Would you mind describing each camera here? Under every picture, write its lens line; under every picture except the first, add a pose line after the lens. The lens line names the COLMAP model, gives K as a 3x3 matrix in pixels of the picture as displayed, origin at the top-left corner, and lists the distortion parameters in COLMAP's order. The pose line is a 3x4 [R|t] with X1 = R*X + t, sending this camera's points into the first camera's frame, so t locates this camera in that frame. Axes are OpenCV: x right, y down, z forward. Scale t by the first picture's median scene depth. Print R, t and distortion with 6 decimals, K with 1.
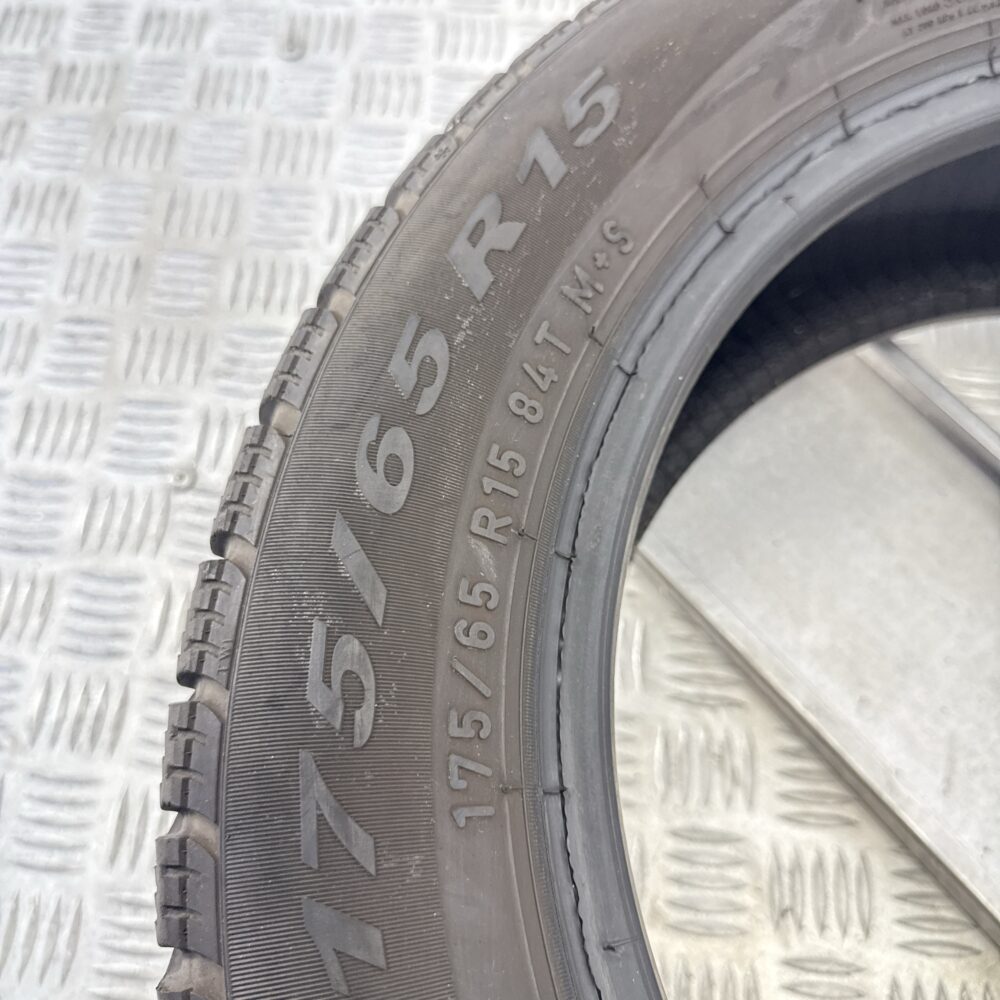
lens RADIAL K [[944.9, 0, 500.0], [0, 944.9, 500.0], [0, 0, 1]] dist [0.091597, -0.302140]
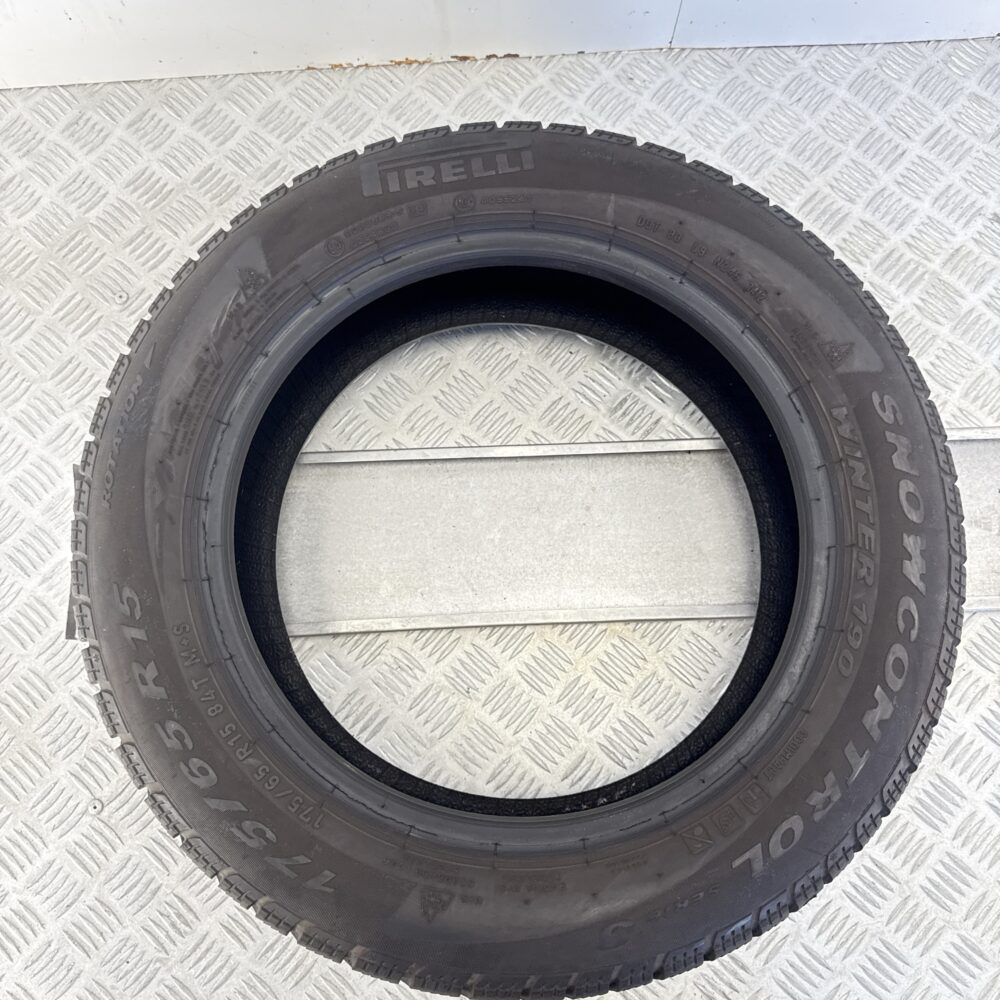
lens RADIAL K [[909.1, 0, 500.0], [0, 909.1, 500.0], [0, 0, 1]] dist [0.128266, -0.304347]
pose [[0.608954, -0.772420, 0.180395, 0.439891], [0.723351, 0.634095, 0.273287, -0.526959], [-0.325480, -0.035931, 0.944866, -1.441099]]
